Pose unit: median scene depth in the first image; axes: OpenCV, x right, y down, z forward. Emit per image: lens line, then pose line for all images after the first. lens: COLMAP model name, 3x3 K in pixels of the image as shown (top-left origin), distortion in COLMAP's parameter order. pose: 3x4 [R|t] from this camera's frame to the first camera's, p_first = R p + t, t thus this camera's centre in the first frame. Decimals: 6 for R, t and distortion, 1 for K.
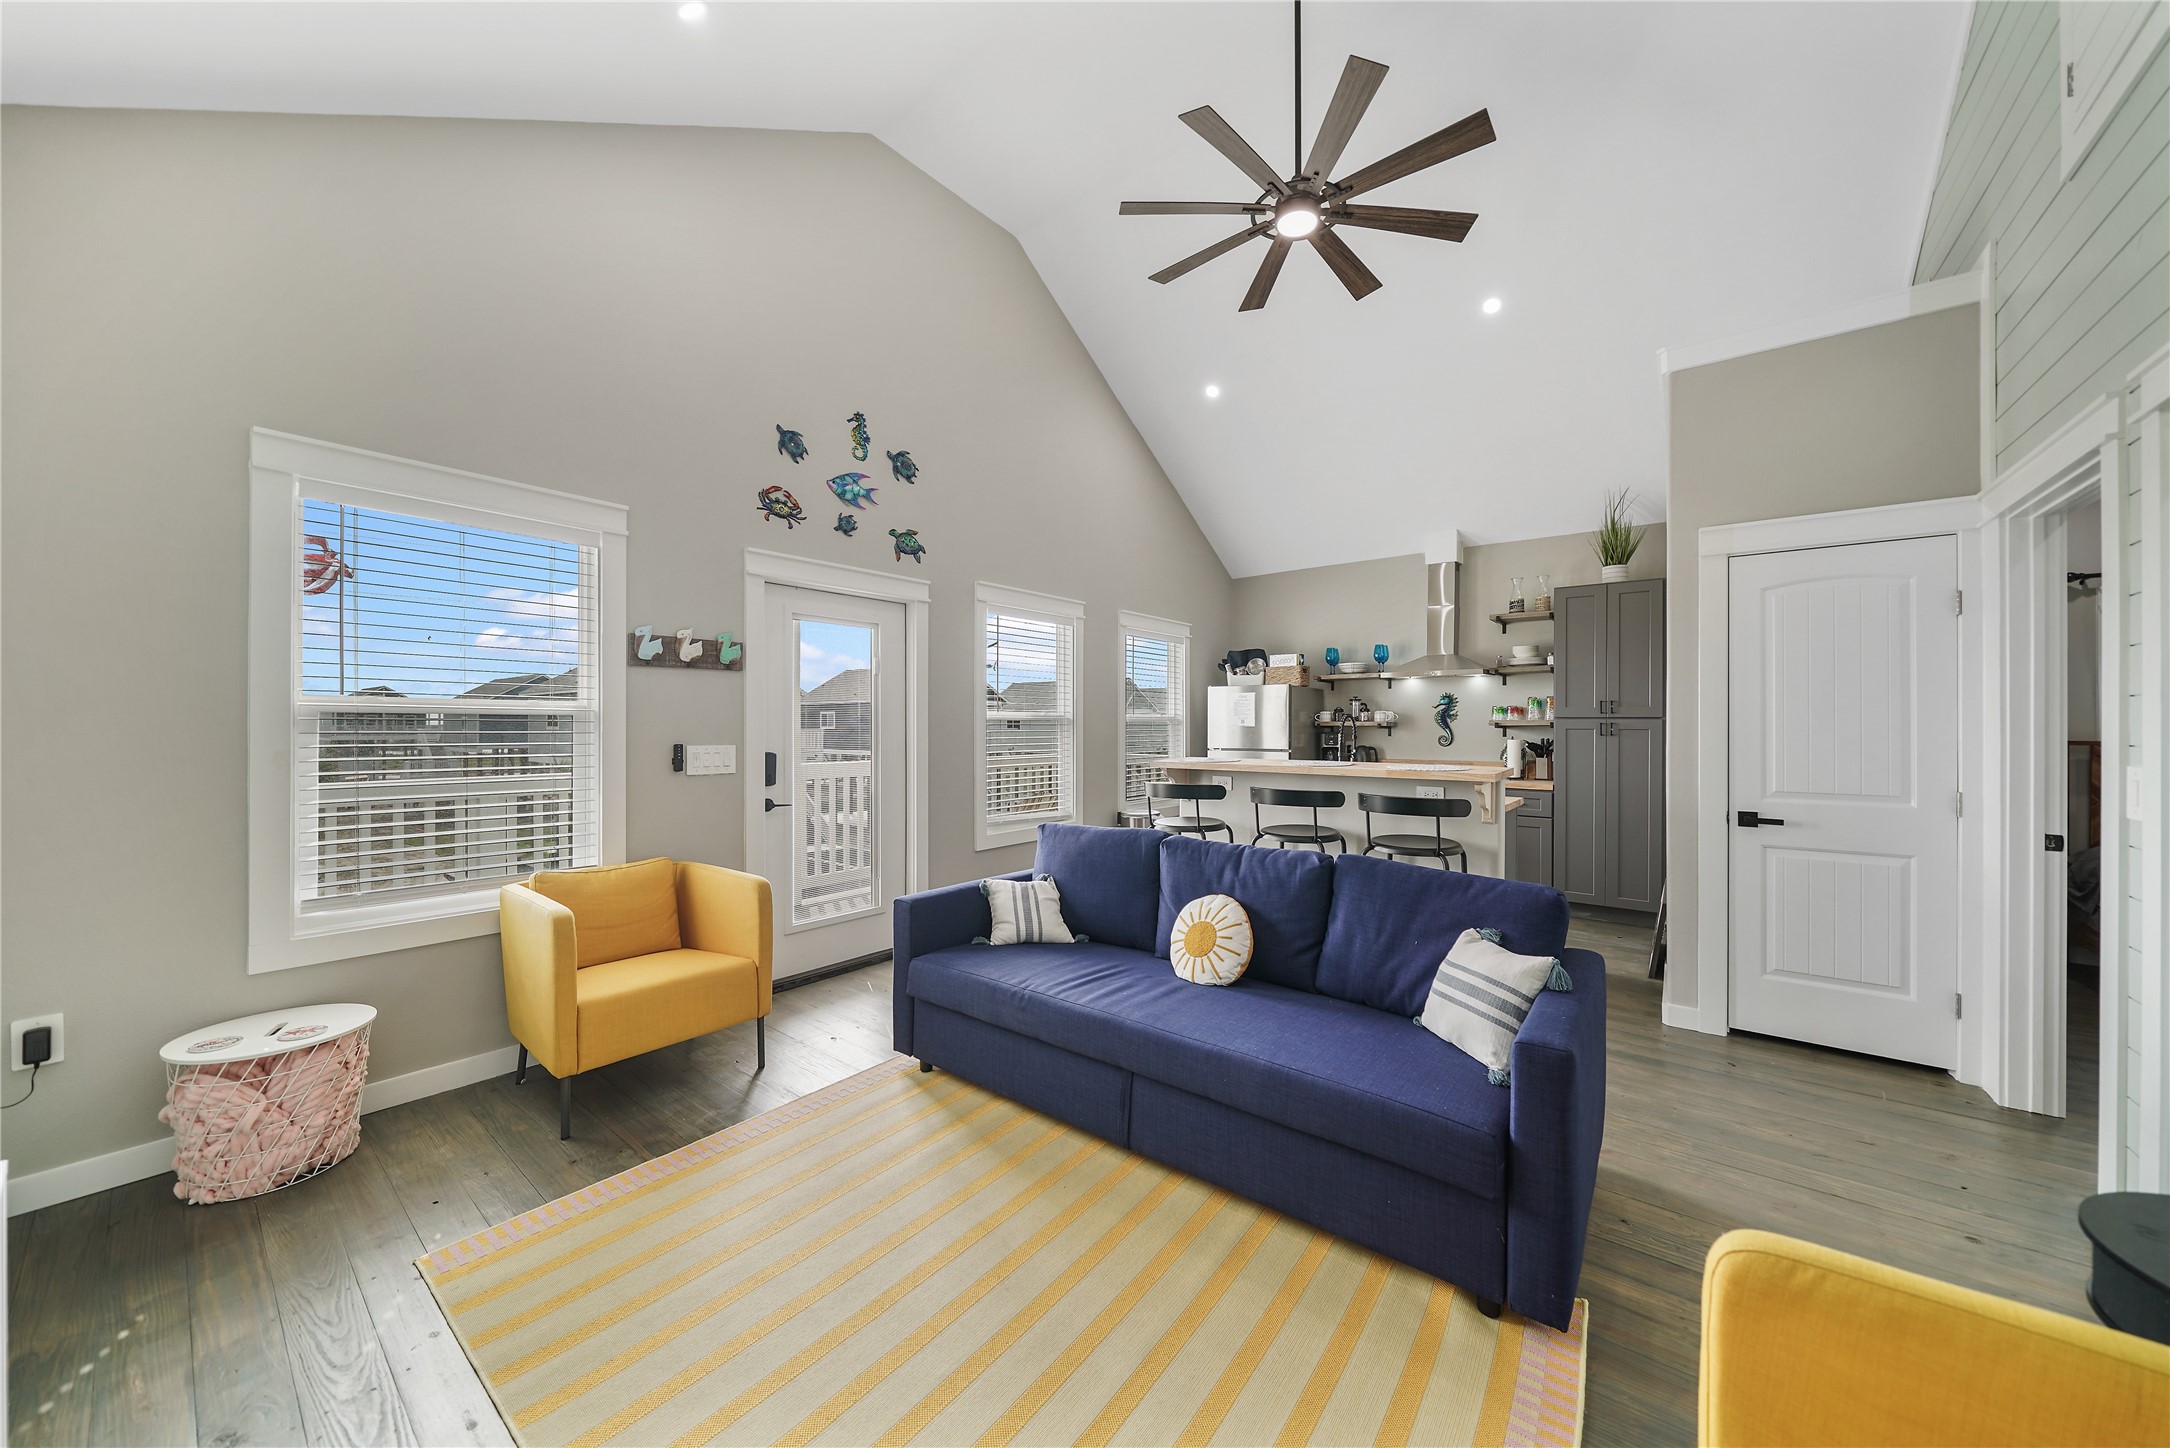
lens RADIAL K [[746.0, 0, 1088.8], [0, 746.0, 722.7], [0, 0, 1]] dist [-0.007175, 0.000066]
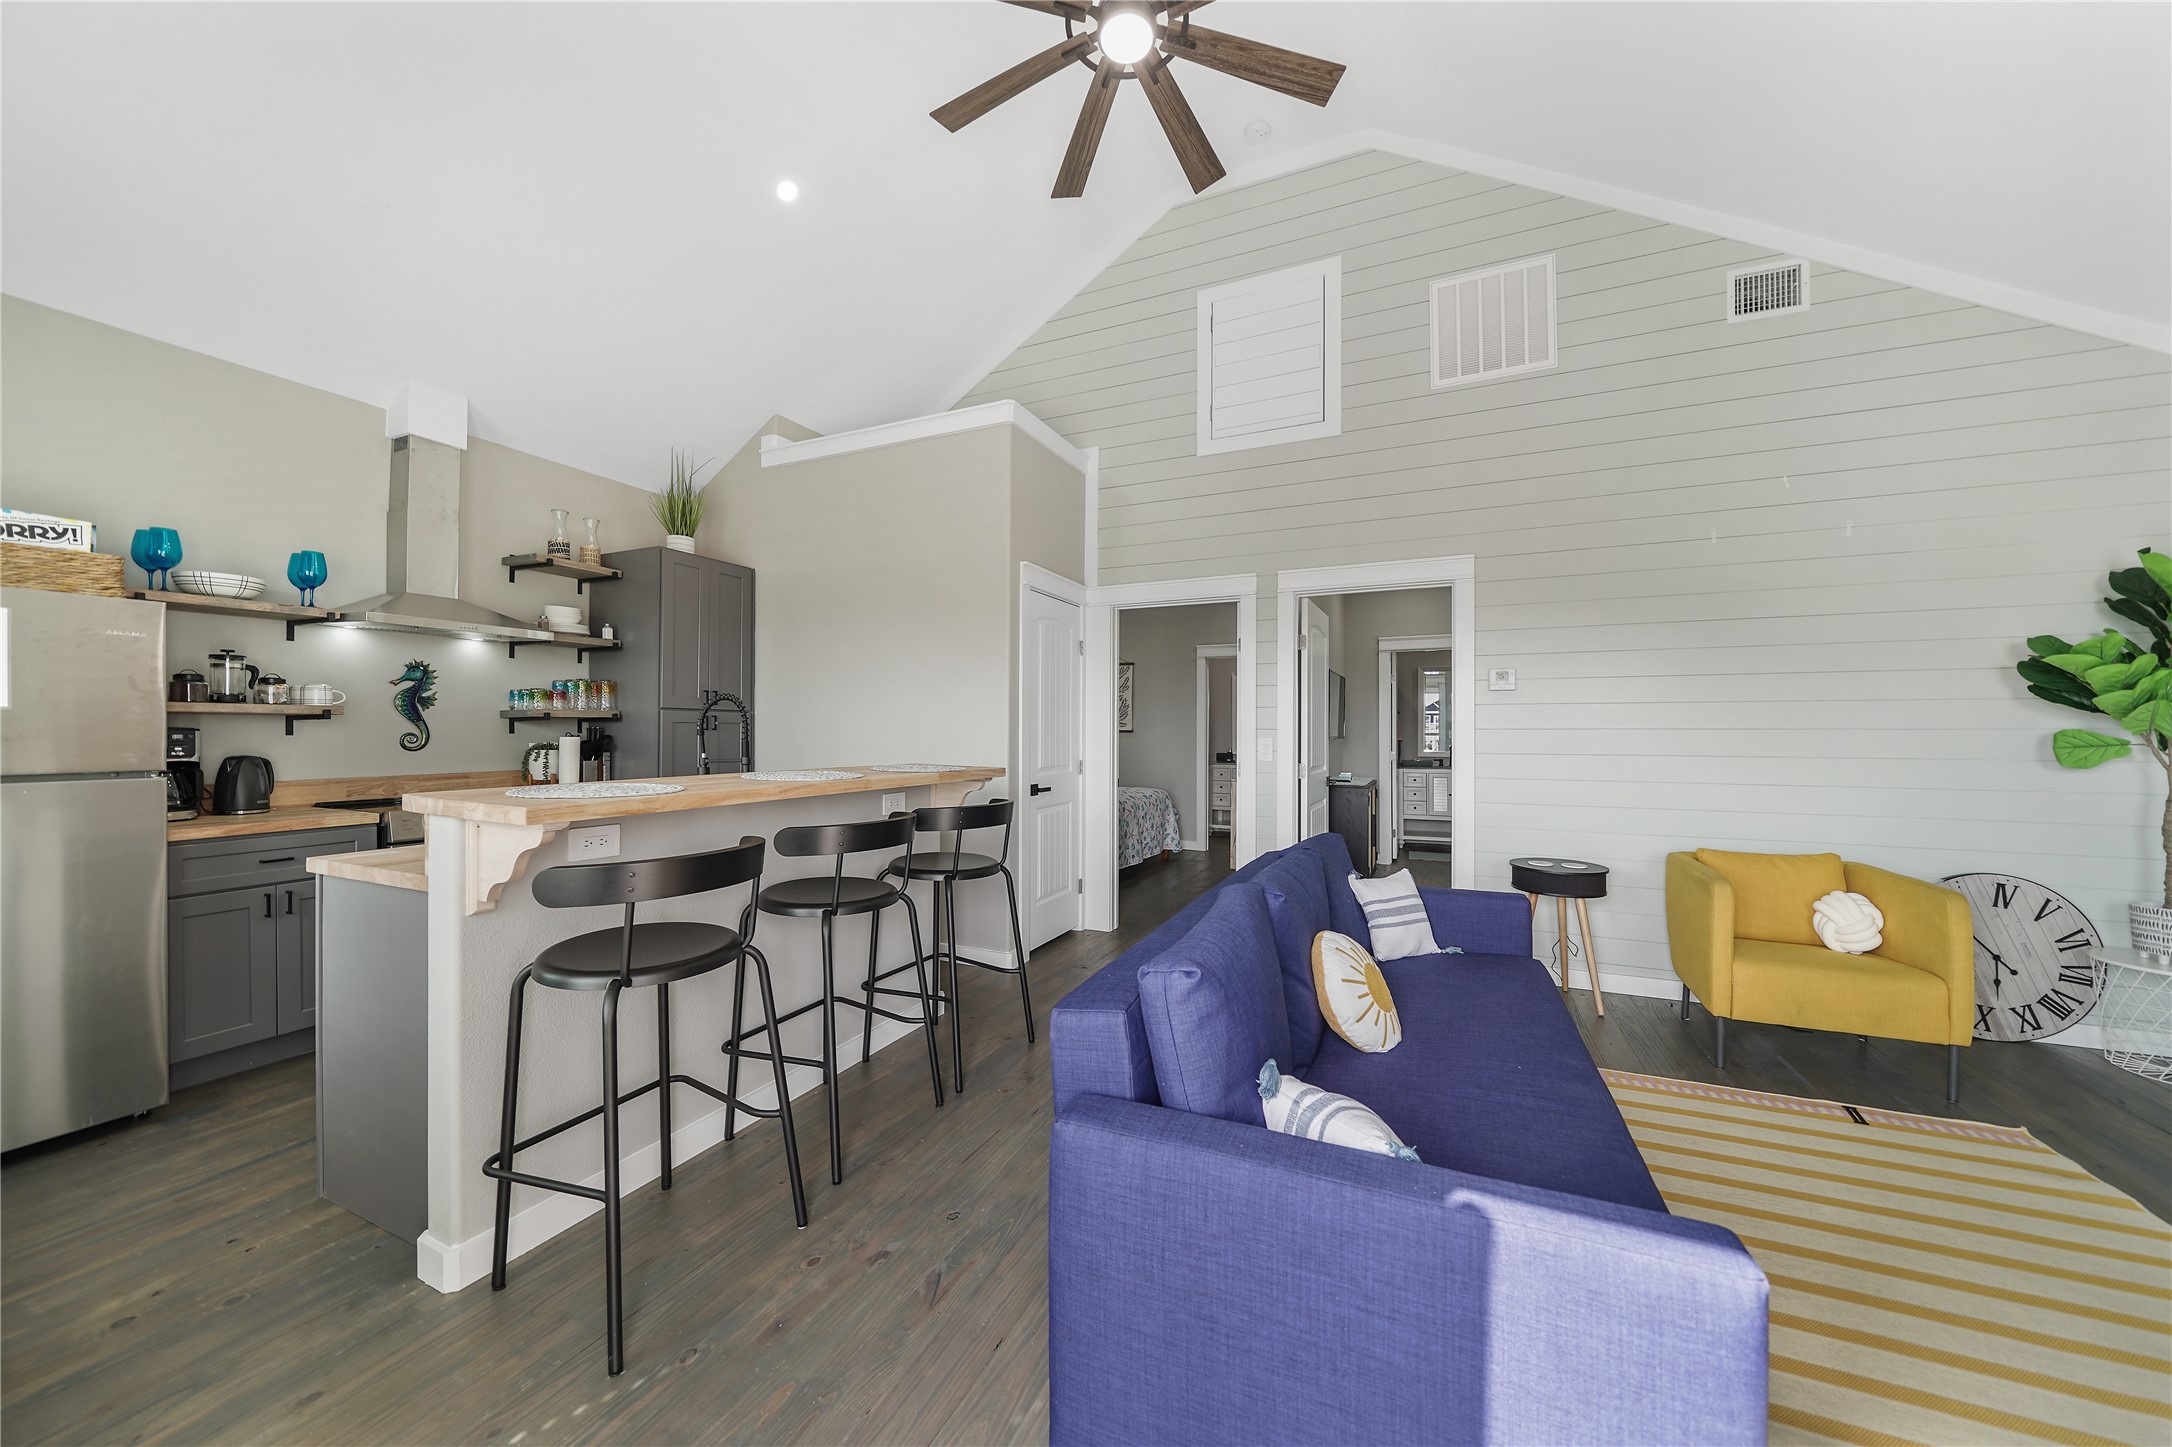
lens RADIAL K [[746.7, 0, 1086.8], [0, 746.7, 729.8], [0, 0, 1]] dist [-0.007175, 0.000066]
pose [[-0.238005, -0.002108, 0.971262, -0.262442], [-0.007210, 0.999974, 0.000403, 0.012745], [-0.971237, -0.006907, -0.238014, 0.740755]]
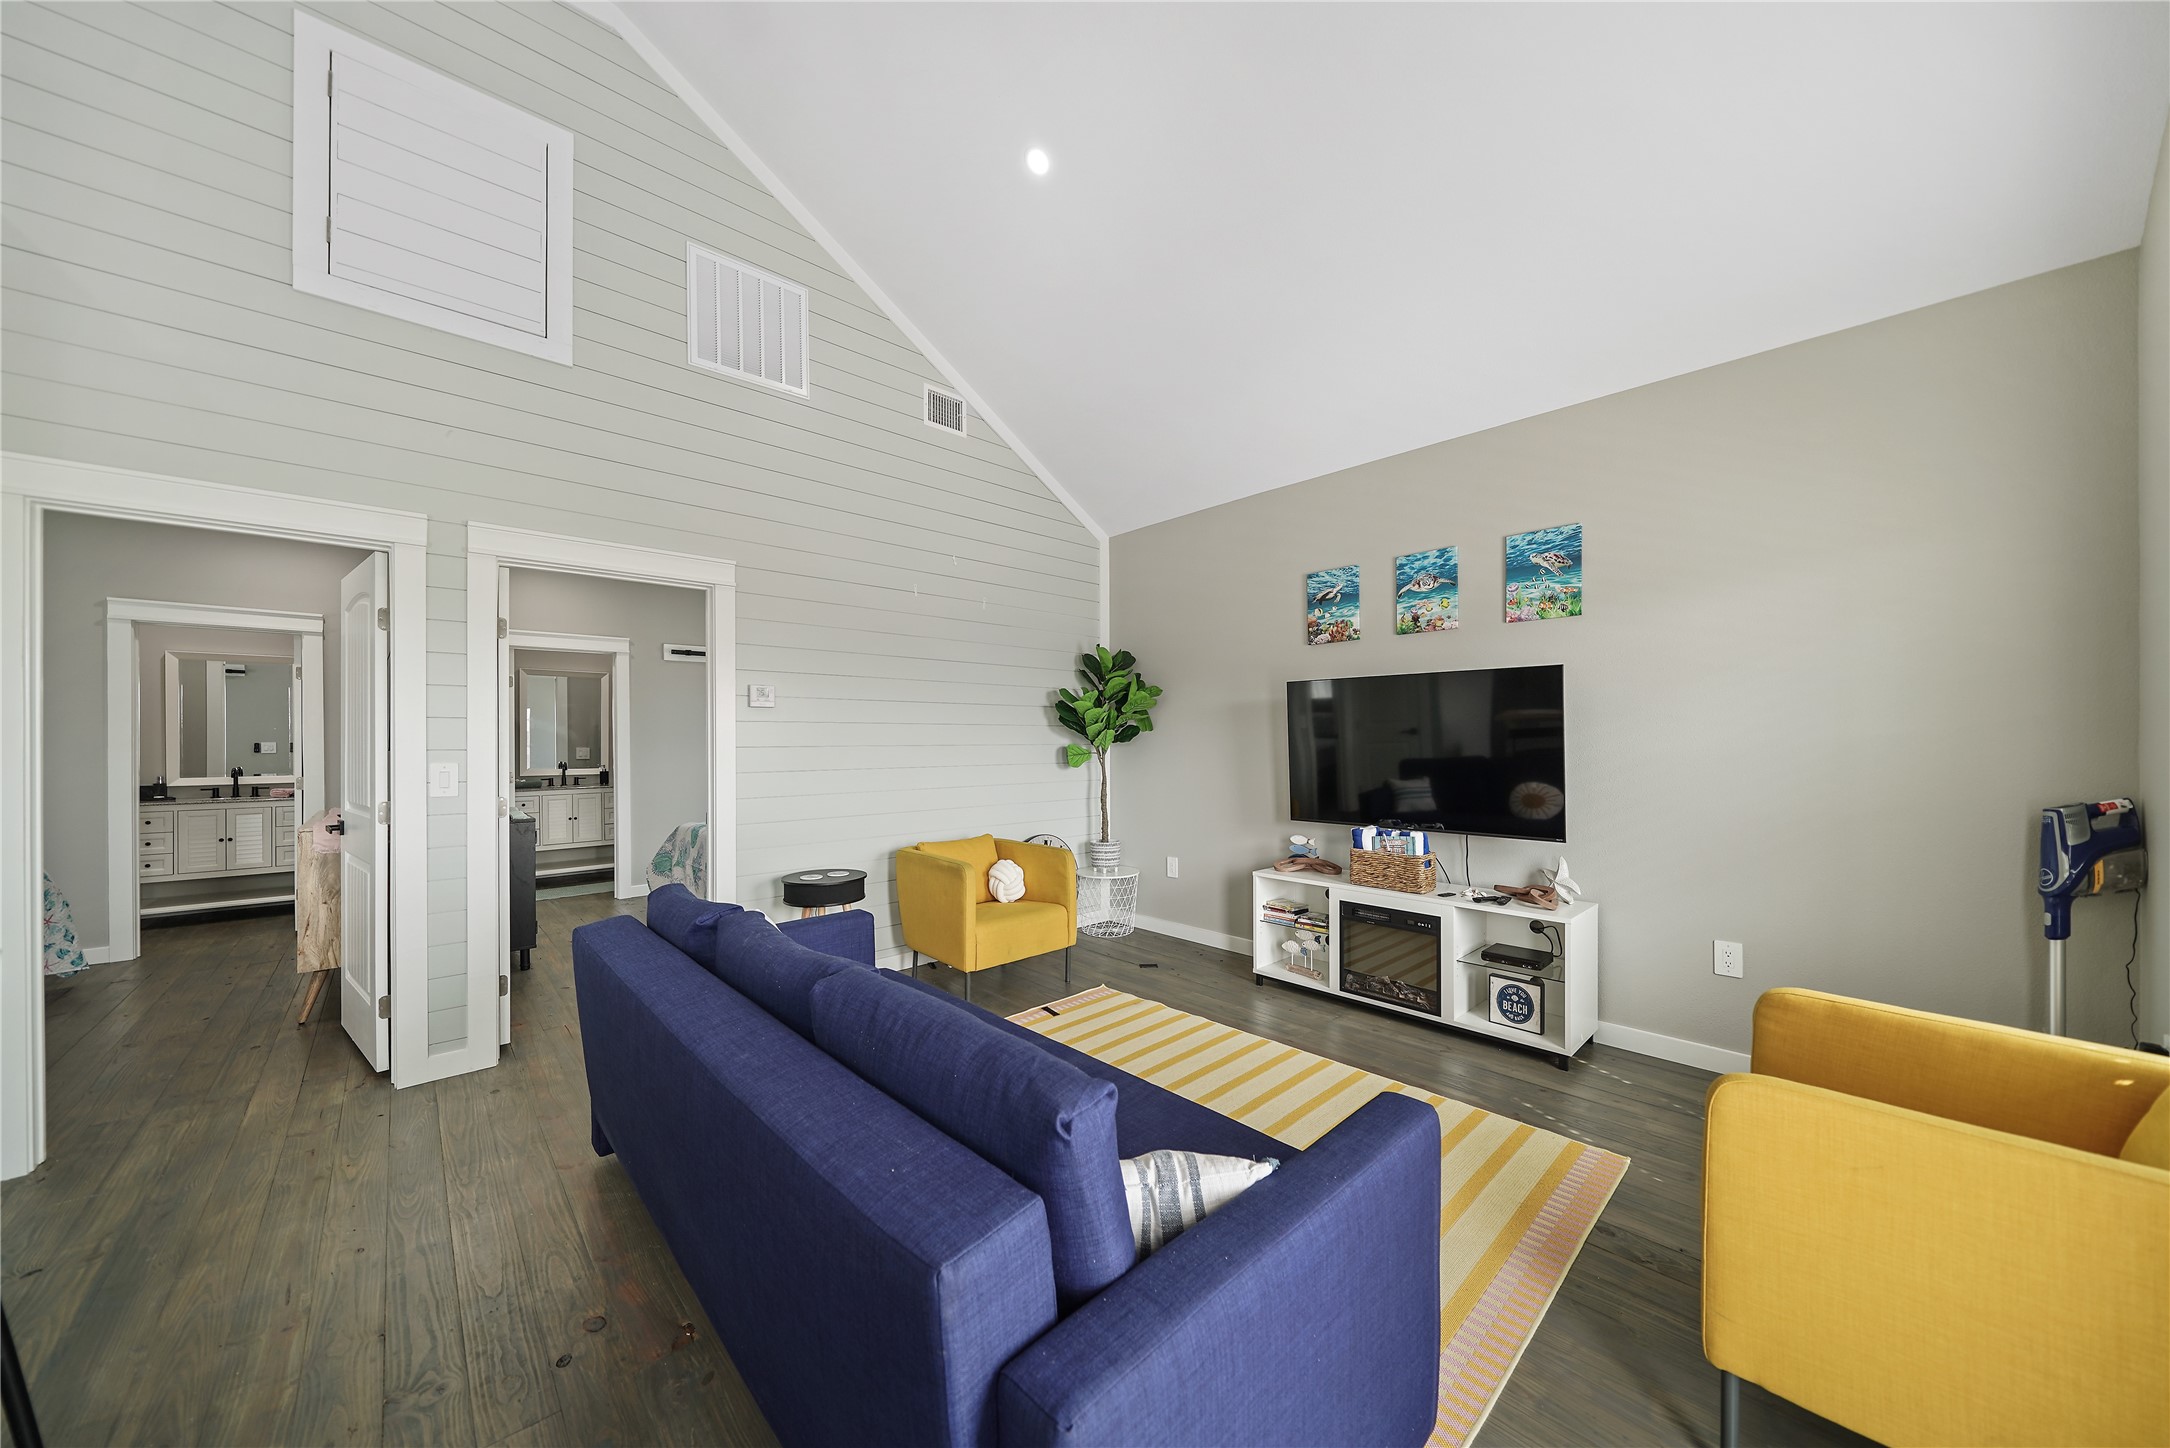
lens RADIAL K [[746.0, 0, 1090.5], [0, 746.0, 740.8], [0, 0, 1]] dist [-0.007175, 0.000066]
pose [[-0.988759, -0.000080, 0.149521, -0.064695], [-0.000529, 0.999995, -0.002965, 0.005459], [-0.149520, -0.003011, -0.988754, 0.830310]]
